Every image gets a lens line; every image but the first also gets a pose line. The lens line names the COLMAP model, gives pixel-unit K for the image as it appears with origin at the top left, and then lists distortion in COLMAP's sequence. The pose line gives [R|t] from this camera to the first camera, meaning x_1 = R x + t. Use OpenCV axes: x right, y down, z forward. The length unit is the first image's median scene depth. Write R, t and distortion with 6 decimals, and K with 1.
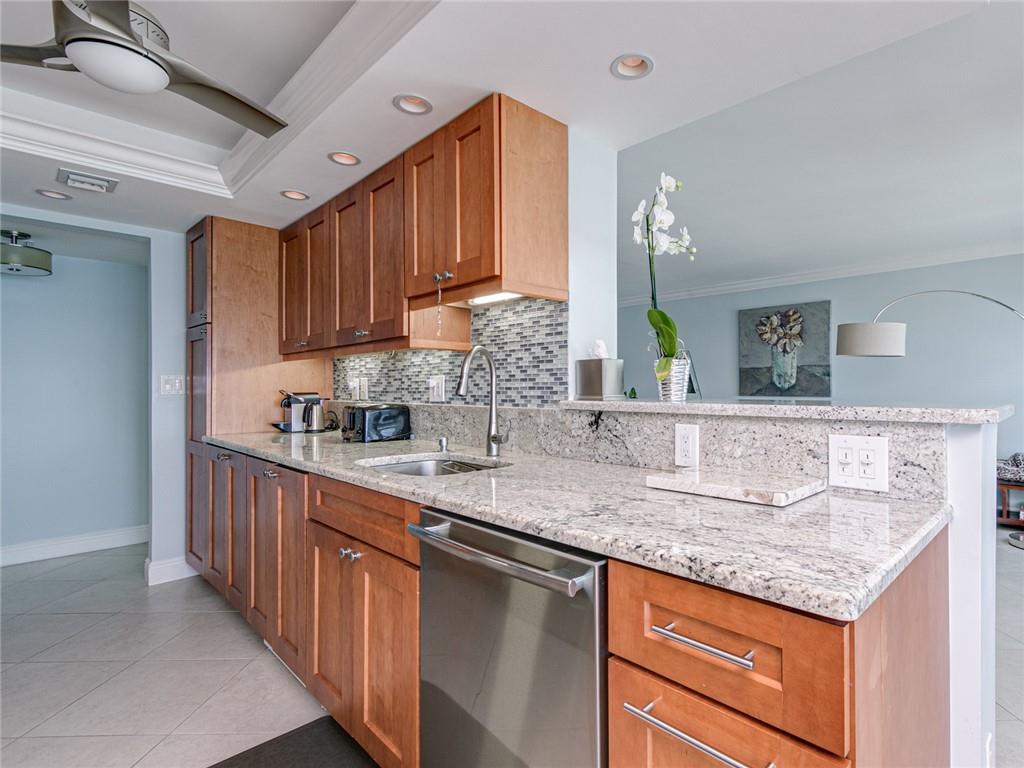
lens RADIAL K [[518.1, 0, 560.2], [0, 518.1, 386.7], [0, 0, 1]] dist [0.006266, -0.002369]
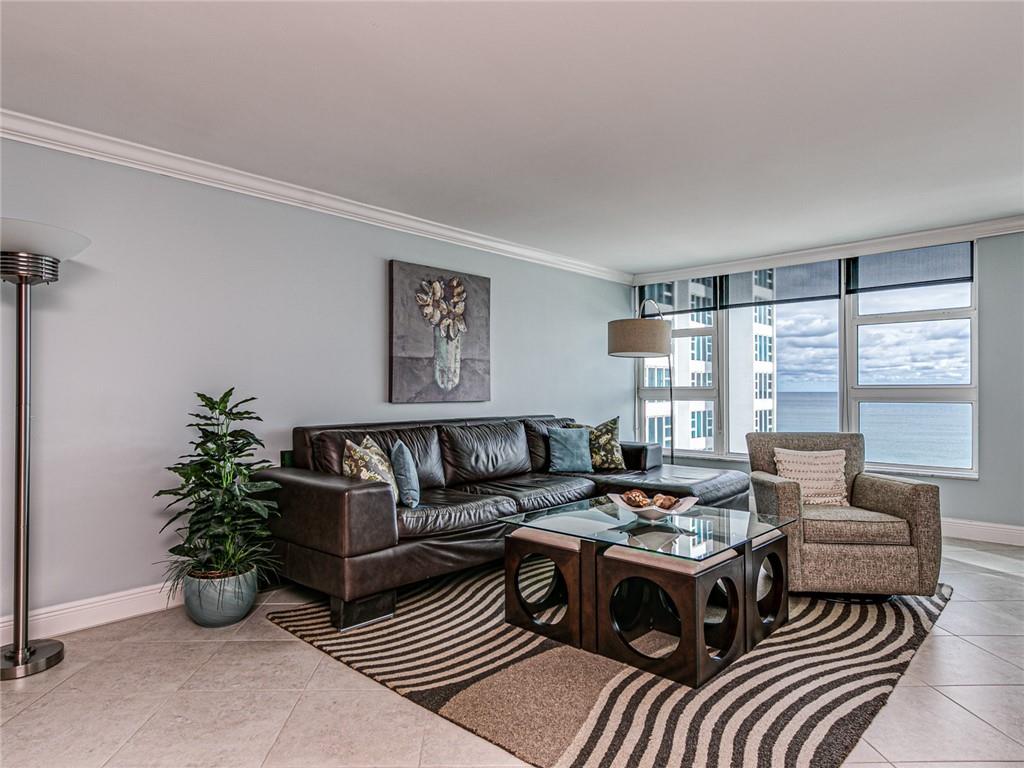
lens RADIAL K [[601.3, 0, 508.6], [0, 601.3, 385.8], [0, 0, 1]] dist [0.006419, 0.000878]
pose [[-0.014765, 0.010129, 0.999840, -0.921977], [0.001913, 0.999947, -0.010102, 0.014183], [-0.999889, 0.001763, -0.014784, 2.309463]]
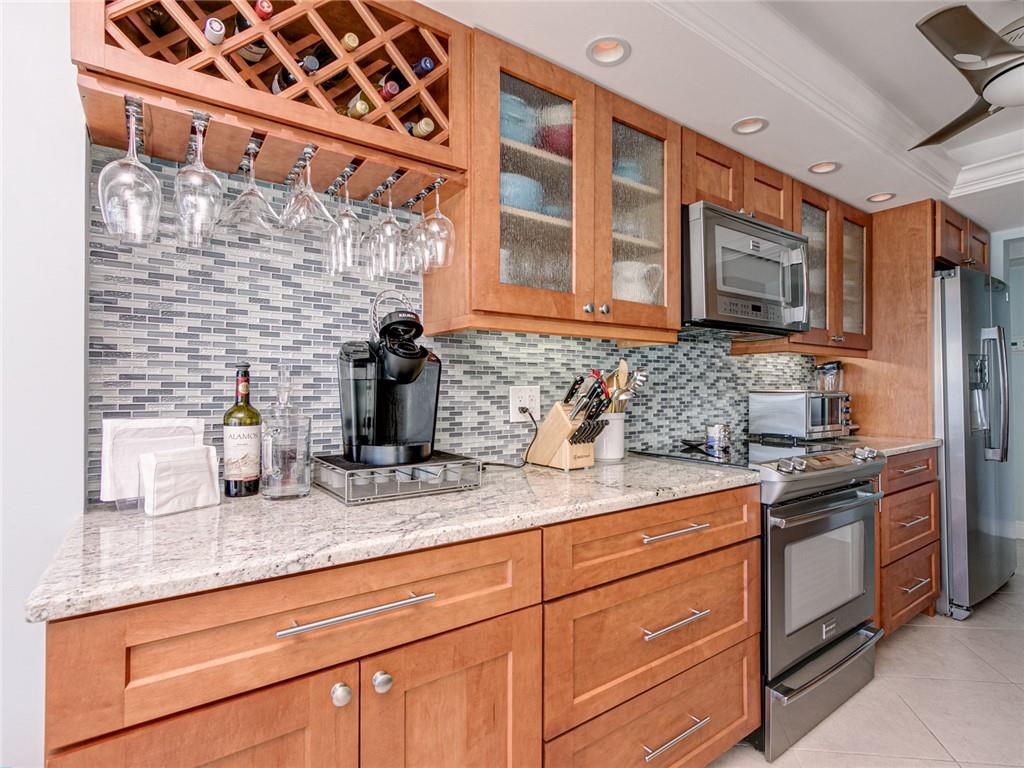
lens RADIAL K [[518.1, 0, 569.3], [0, 518.1, 386.1], [0, 0, 1]] dist [0.006266, -0.002369]
pose [[-0.129680, -0.000906, -0.991555, 0.175020], [0.004436, 0.999989, -0.001493, -0.000390], [0.991546, -0.004592, -0.129675, 0.118168]]
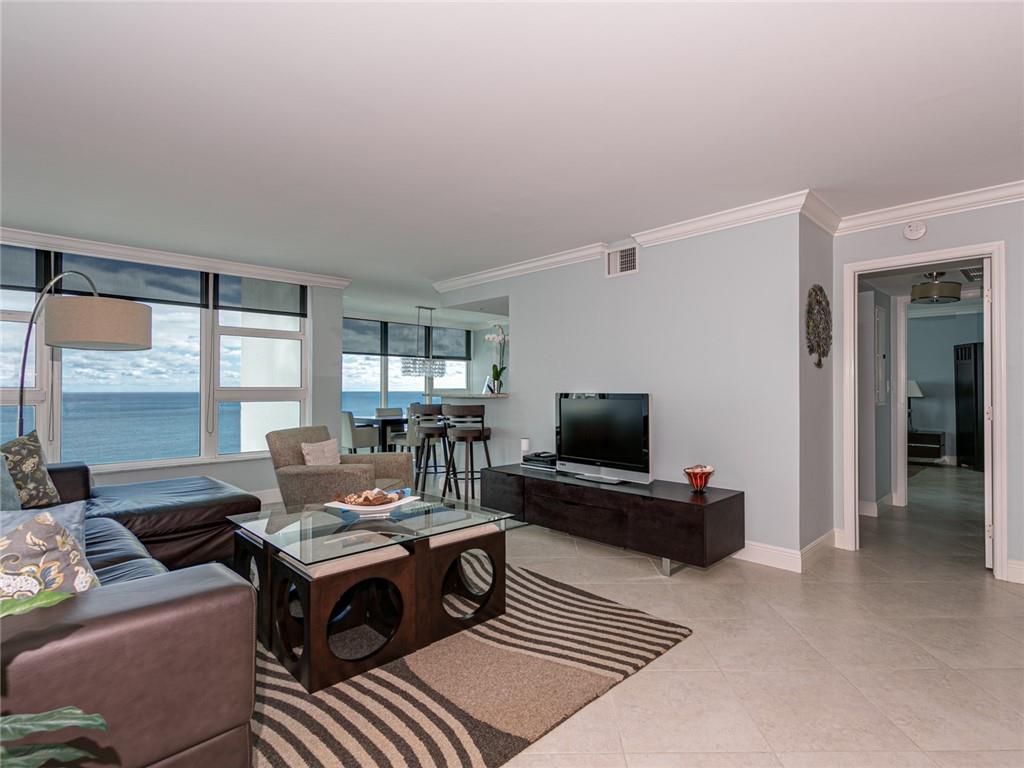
lens RADIAL K [[518.1, 0, 511.2], [0, 518.1, 385.1], [0, 0, 1]] dist [0.006266, -0.002369]
pose [[-0.998912, 0.001929, 0.046588, -0.004095], [0.001455, 0.999947, -0.010210, 0.005088], [-0.046606, -0.010132, -0.998862, 3.144889]]
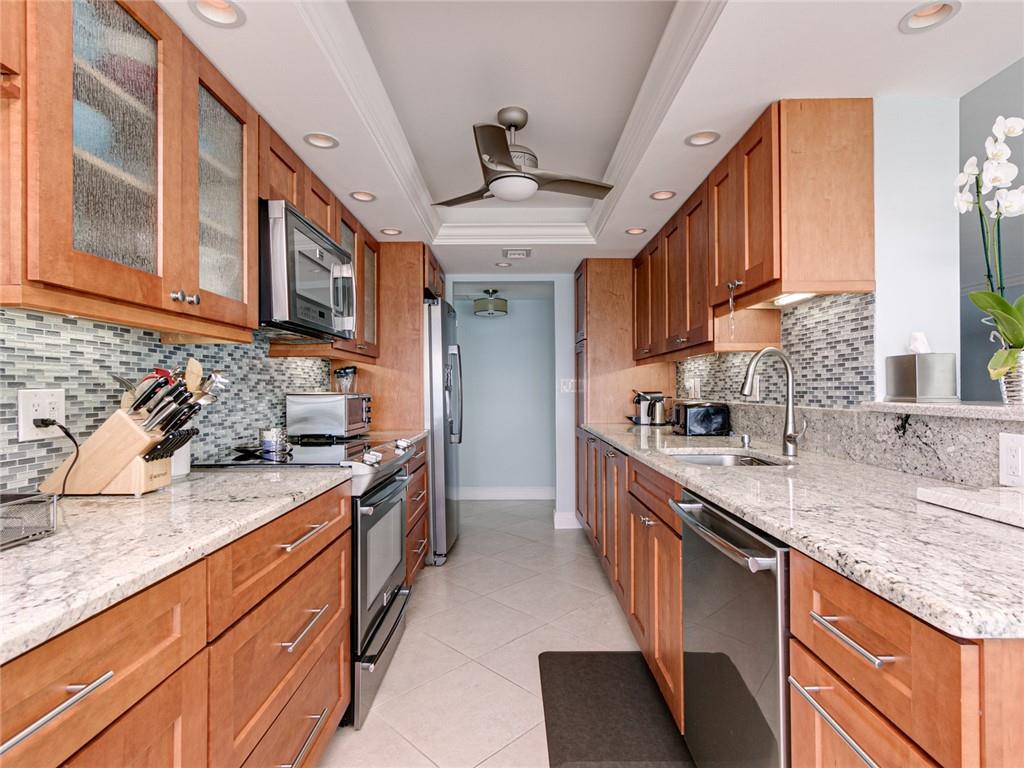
lens RADIAL K [[518.1, 0, 513.4], [0, 518.1, 386.2], [0, 0, 1]] dist [0.006266, -0.002369]
pose [[0.693830, -0.004404, -0.720125, 0.164510], [0.005181, 0.999986, -0.001123, -0.002090], [0.720120, -0.002951, 0.693843, -0.058513]]
